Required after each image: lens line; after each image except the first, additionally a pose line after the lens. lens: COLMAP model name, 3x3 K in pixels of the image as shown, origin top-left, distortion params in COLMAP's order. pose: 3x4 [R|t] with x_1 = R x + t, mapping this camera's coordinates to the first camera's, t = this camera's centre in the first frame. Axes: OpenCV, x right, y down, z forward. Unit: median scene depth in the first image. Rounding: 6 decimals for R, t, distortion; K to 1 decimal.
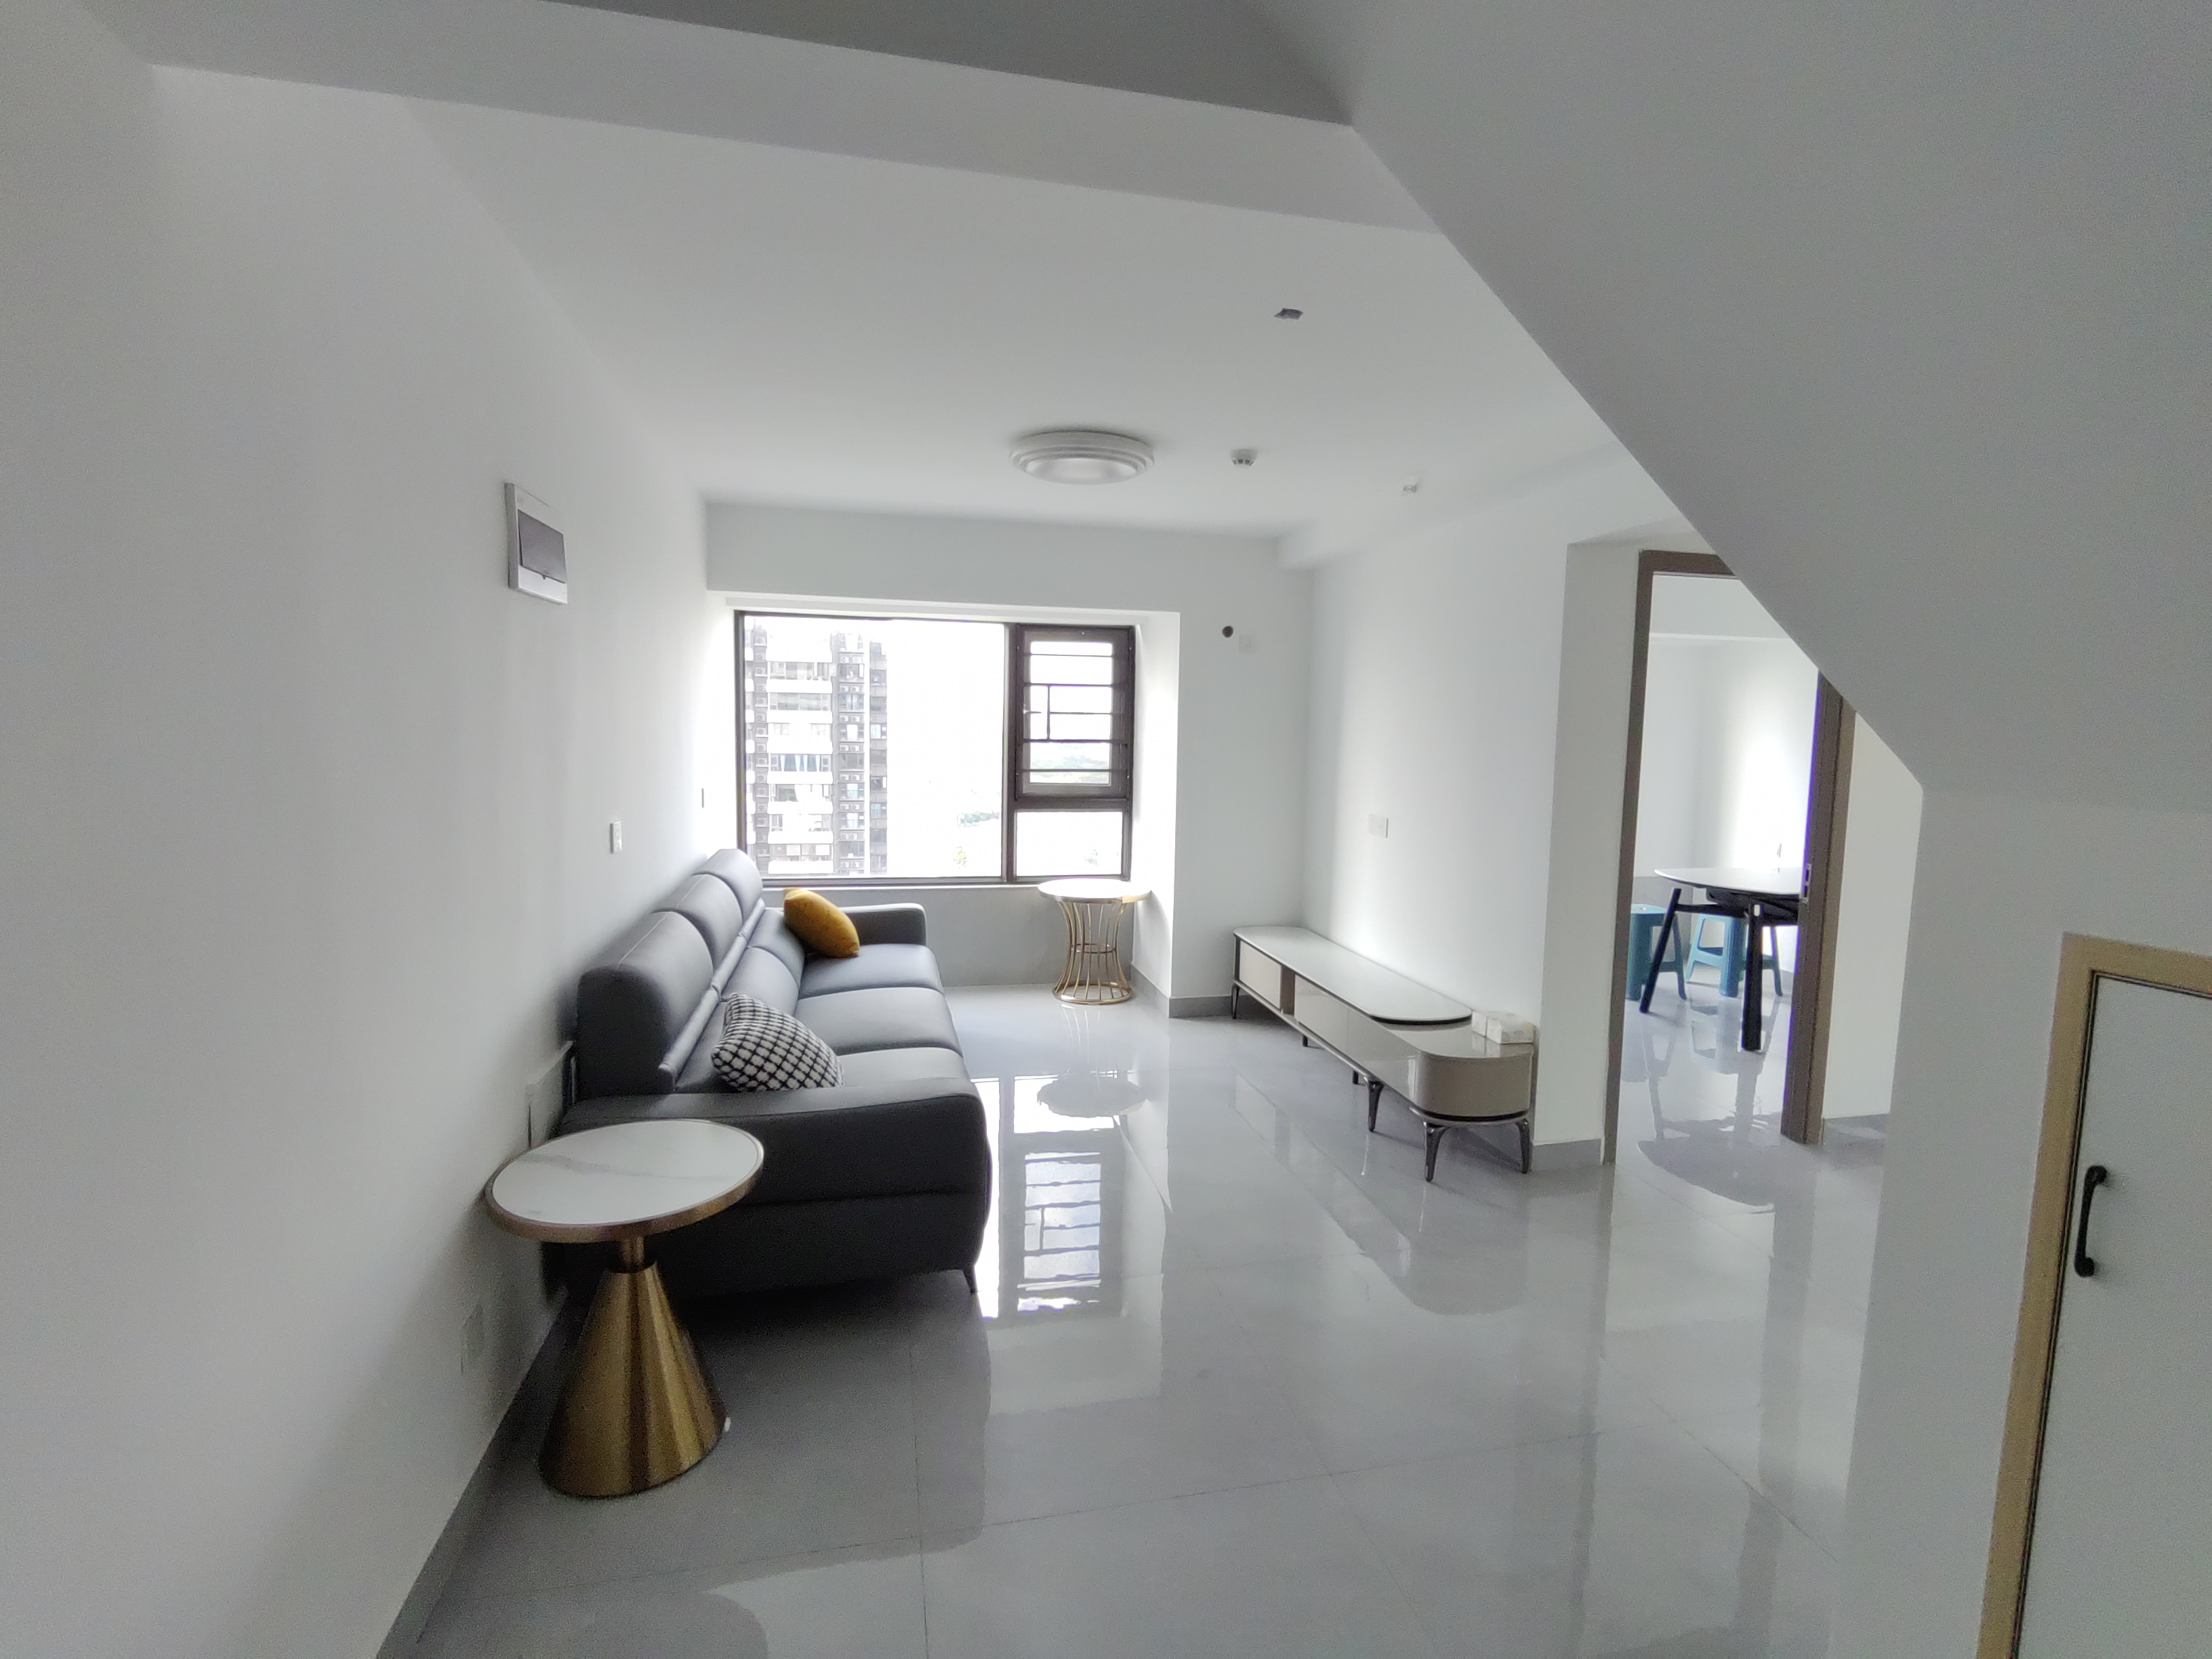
lens RADIAL K [[1037.5, 0, 1106.0], [0, 1037.5, 829.5], [0, 0, 1]] dist [0.000010, 0.000409]
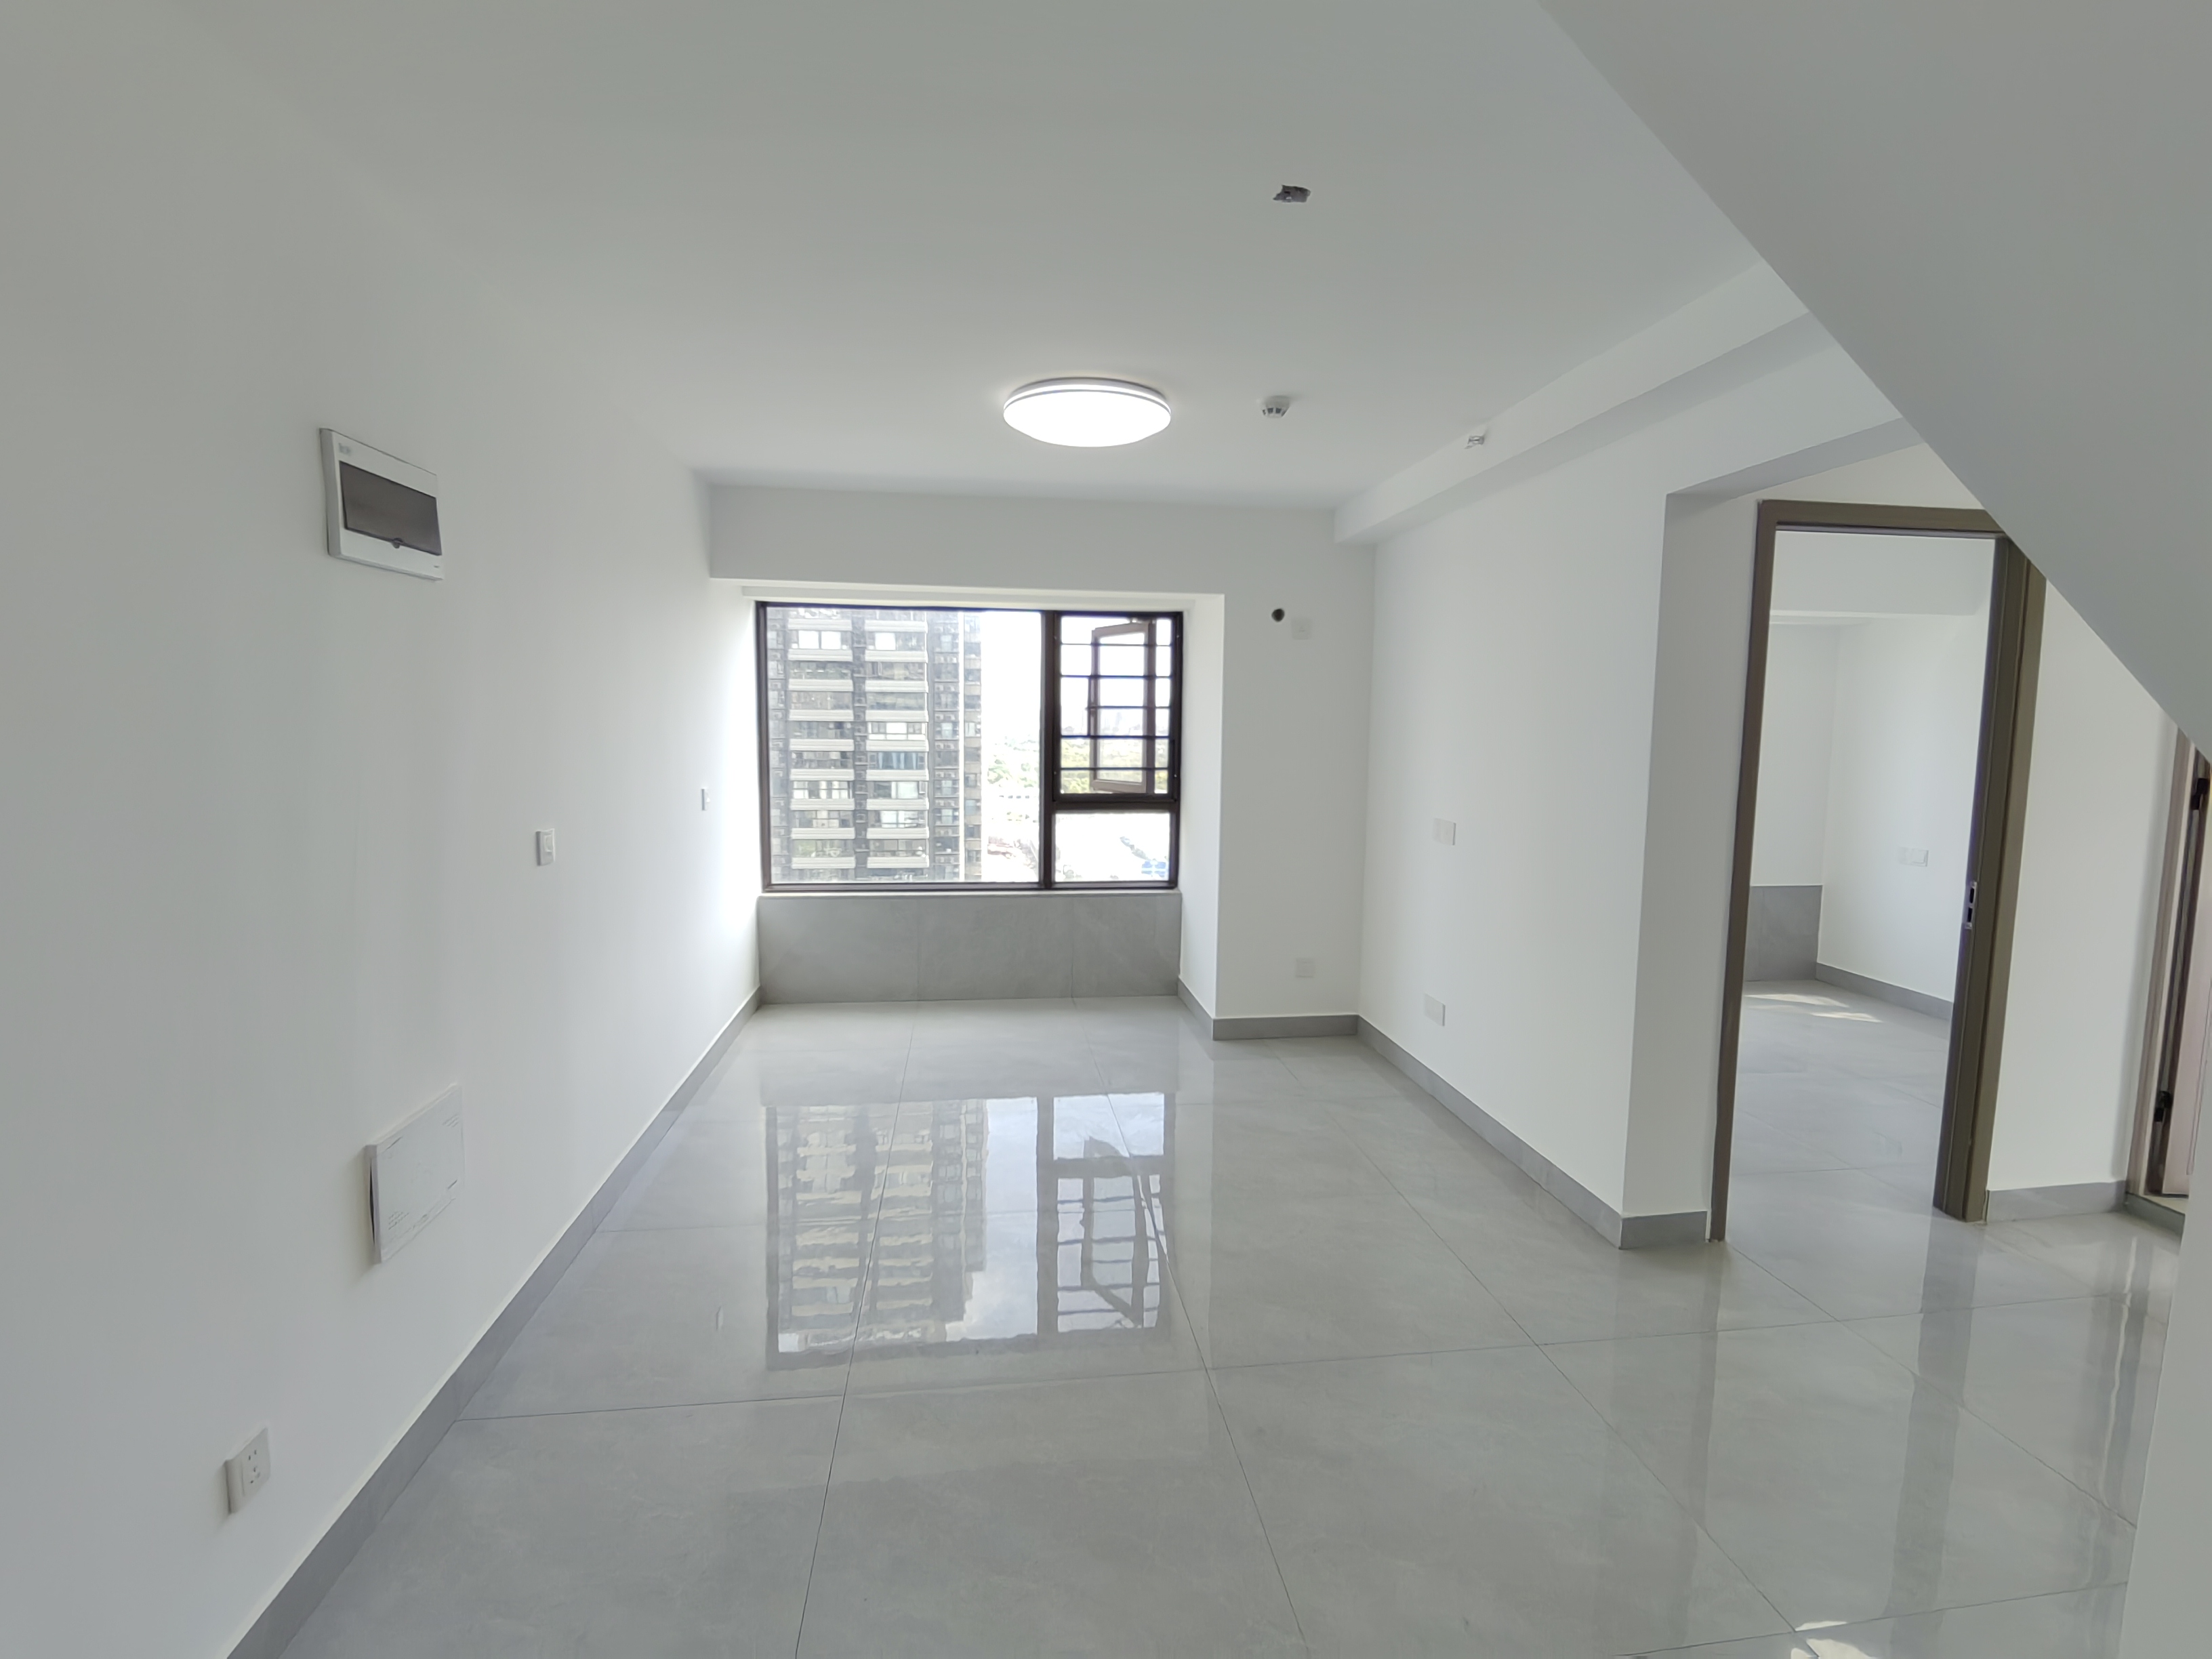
lens RADIAL K [[1029.7, 0, 1105.8], [0, 1029.7, 825.4], [0, 0, 1]] dist [0.001972, -0.008976]
pose [[0.995975, 0.003241, -0.089571, 0.045397], [-0.003271, 0.999995, -0.000194, -0.006577], [0.089570, 0.000486, 0.995980, 0.088131]]
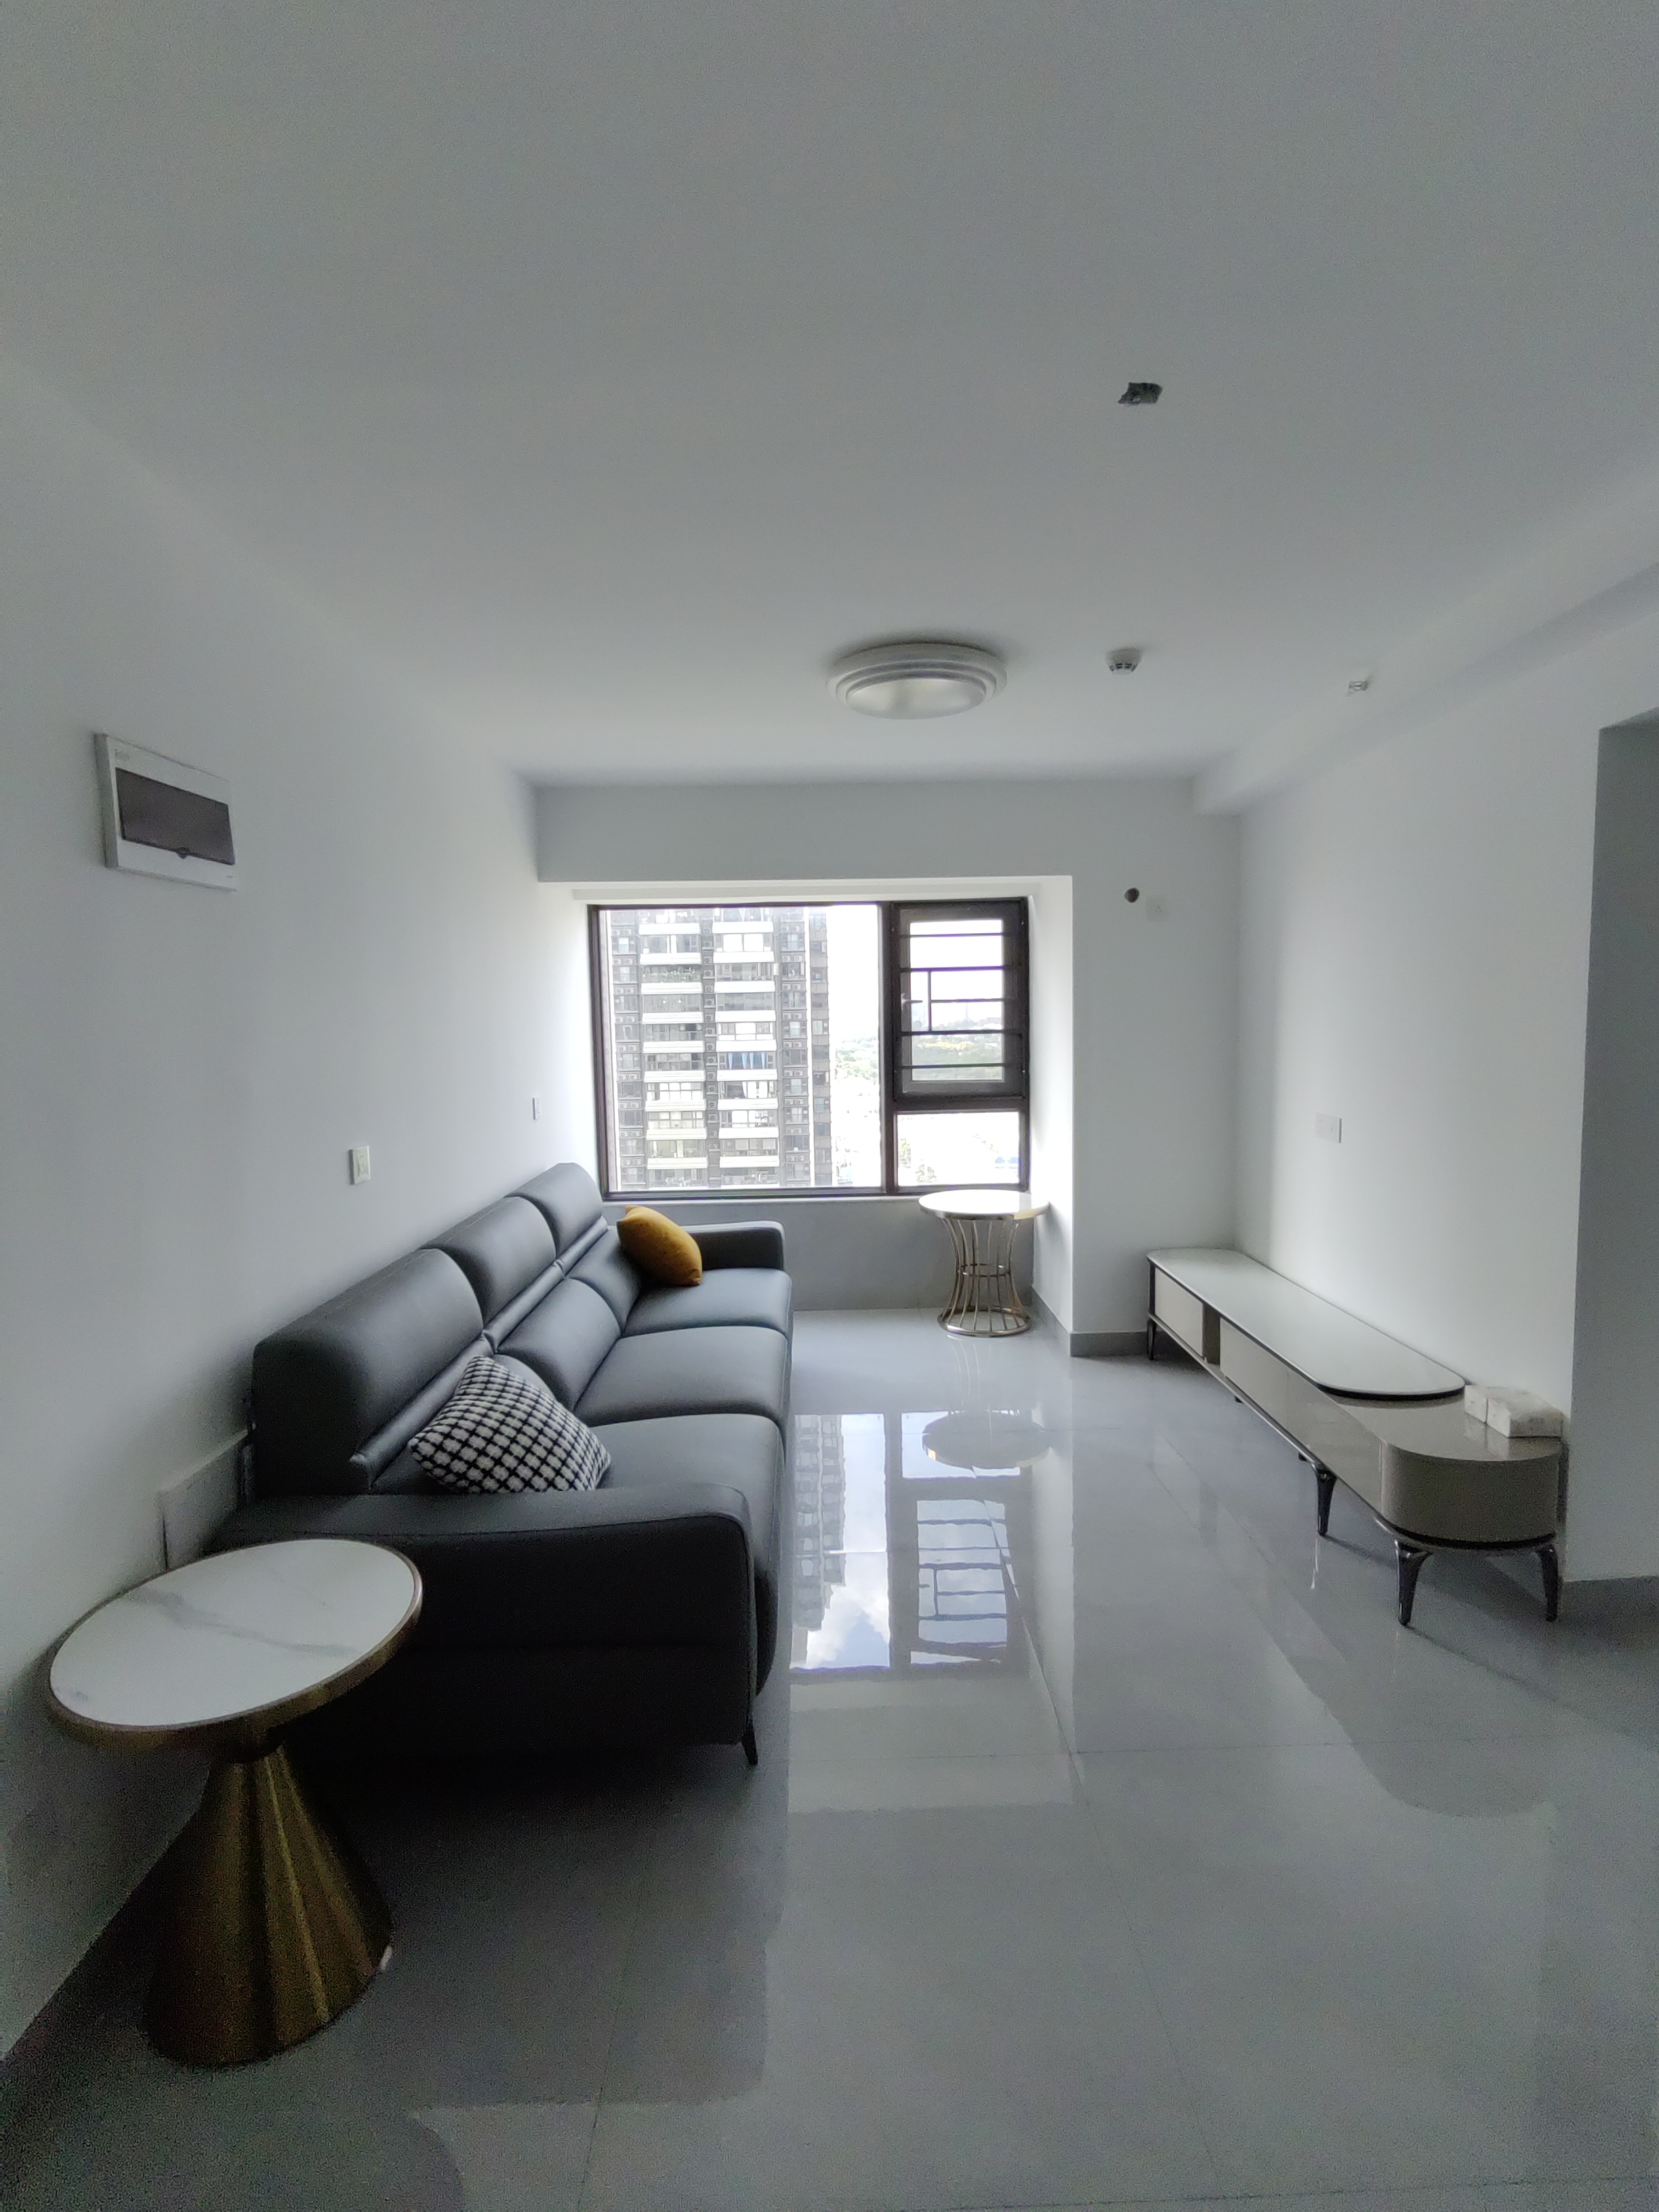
lens RADIAL K [[1037.5, 0, 842.1], [0, 1037.5, 1111.5], [0, 0, 1]] dist [0.000010, 0.000409]
pose [[0.979990, -0.018454, -0.198187, 0.047294], [0.016622, 0.999802, -0.010906, -0.011164], [0.198349, 0.007393, 0.980104, 0.128743]]
